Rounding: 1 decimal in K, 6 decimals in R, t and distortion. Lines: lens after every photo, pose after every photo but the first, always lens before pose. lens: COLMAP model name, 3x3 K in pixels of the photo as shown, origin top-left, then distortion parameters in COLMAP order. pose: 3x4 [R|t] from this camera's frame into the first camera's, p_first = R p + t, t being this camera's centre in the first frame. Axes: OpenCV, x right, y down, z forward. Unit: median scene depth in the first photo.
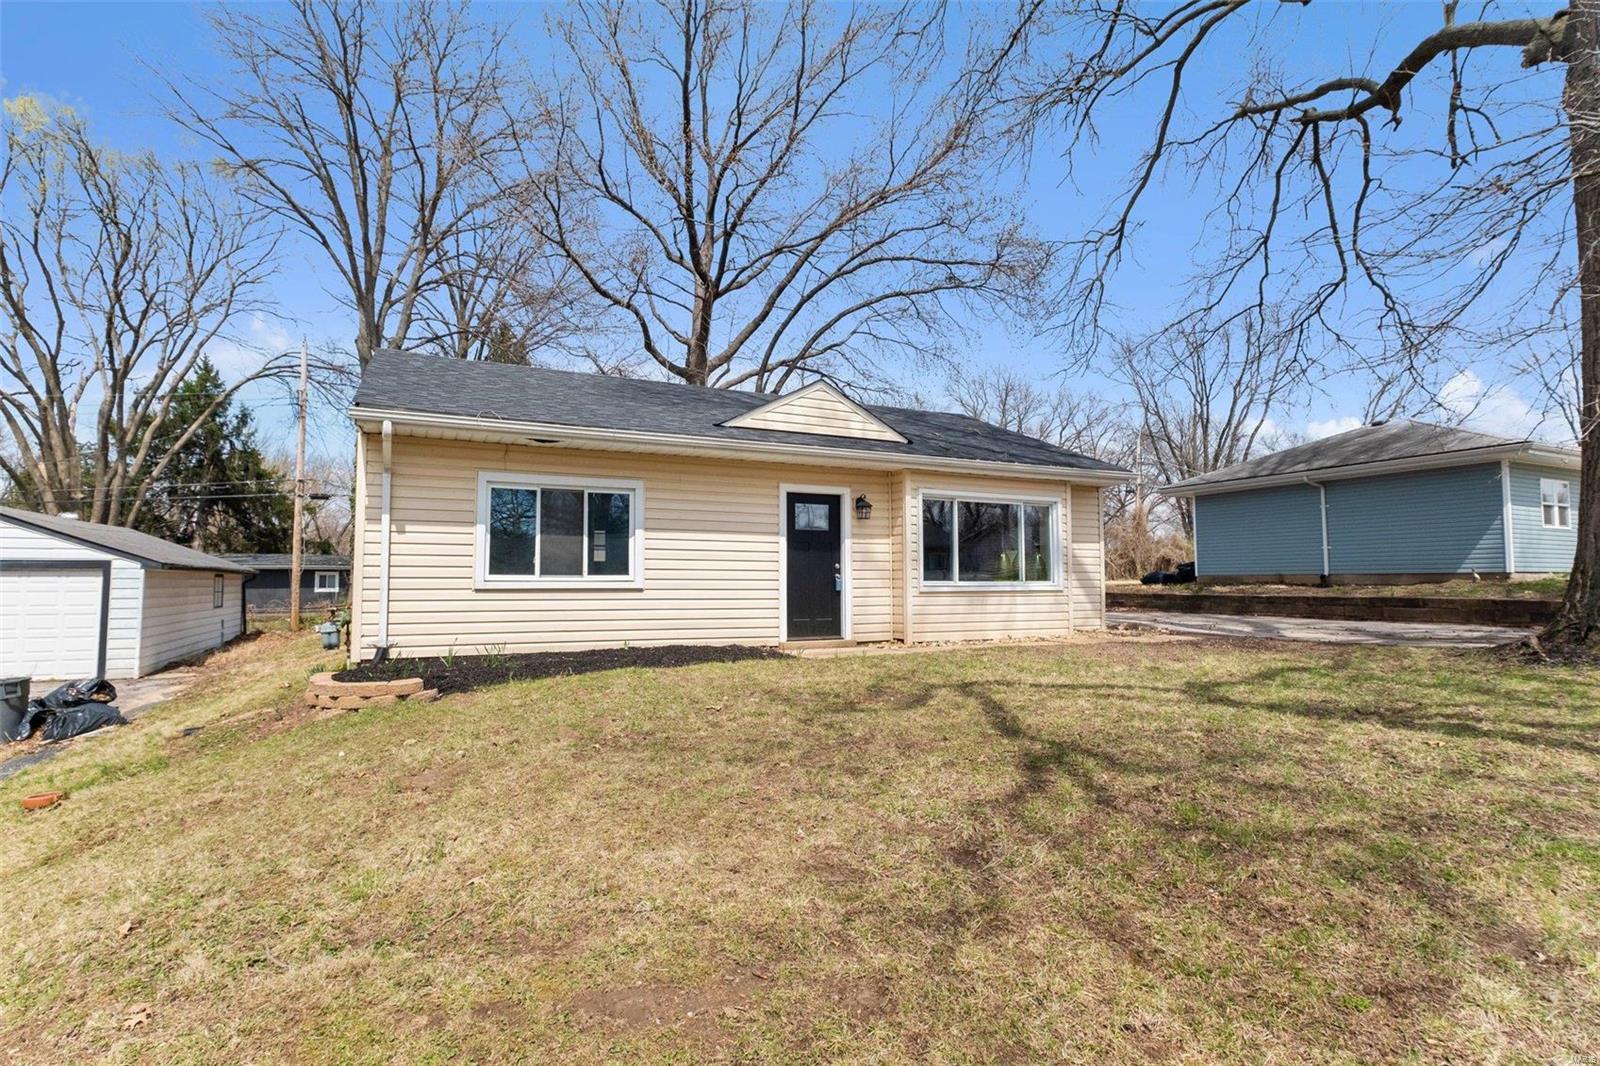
lens RADIAL K [[783.6, 0, 800.0], [0, 783.6, 533.0], [0, 0, 1]] dist [-0.008654, -0.000126]
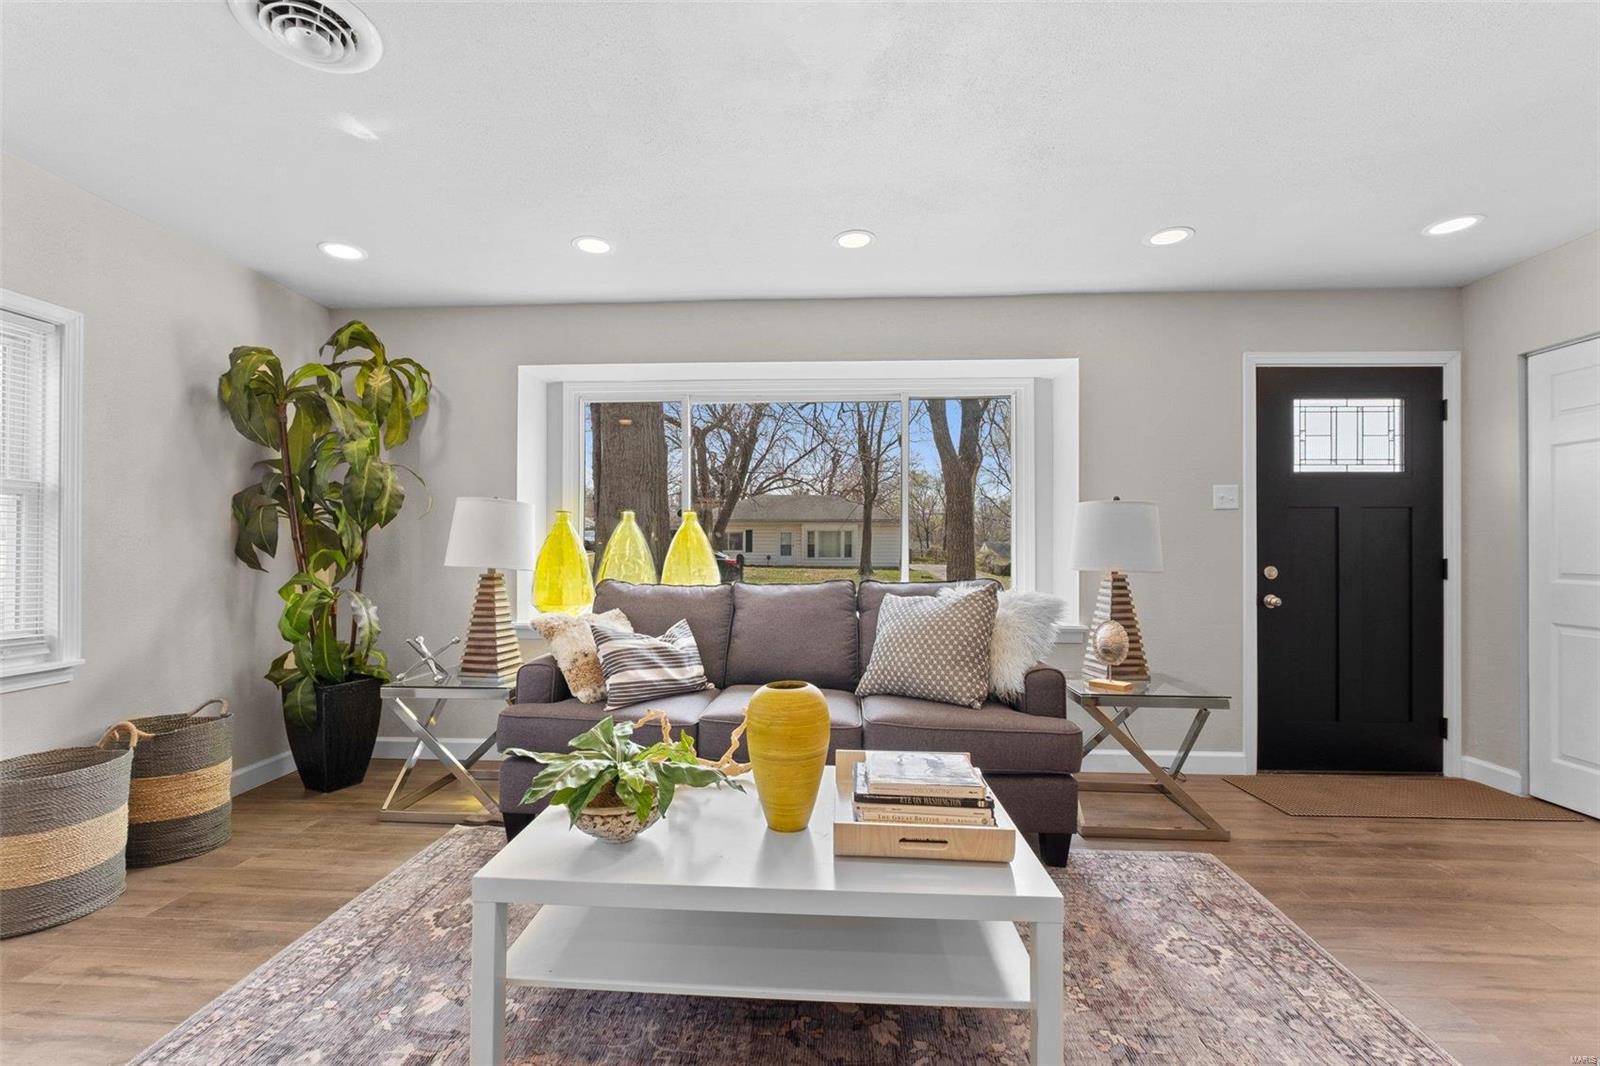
lens RADIAL K [[693.4, 0, 782.5], [0, 693.4, 538.9], [0, 0, 1]] dist [-0.006622, -0.000156]
pose [[0.869591, -0.007439, -0.493716, -0.047951], [0.030524, 0.998784, 0.038714, 0.004296], [0.492828, -0.048736, 0.868761, 0.623434]]
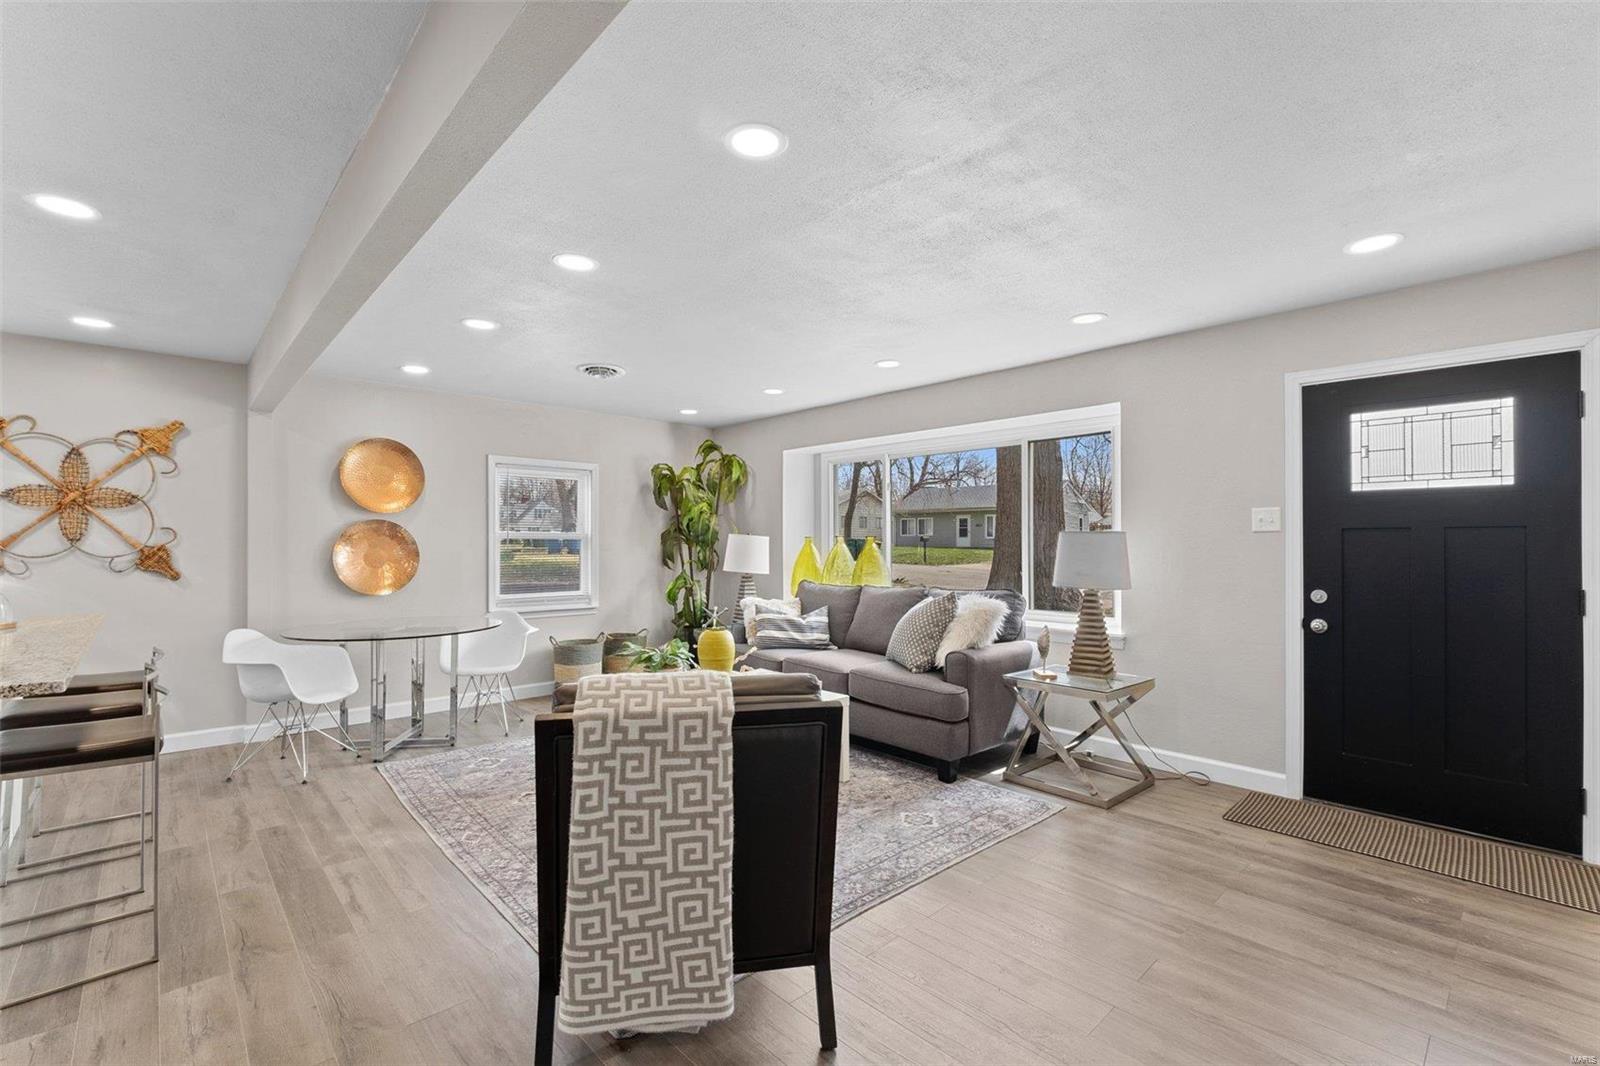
lens RADIAL K [[695.1, 0, 783.6], [0, 695.1, 539.9], [0, 0, 1]] dist [-0.007071, 0.001150]
pose [[0.278856, -0.008176, -0.960298, 0.199375], [0.058868, 0.998229, 0.008595, -0.002382], [0.958527, -0.058928, 0.278844, 0.689579]]
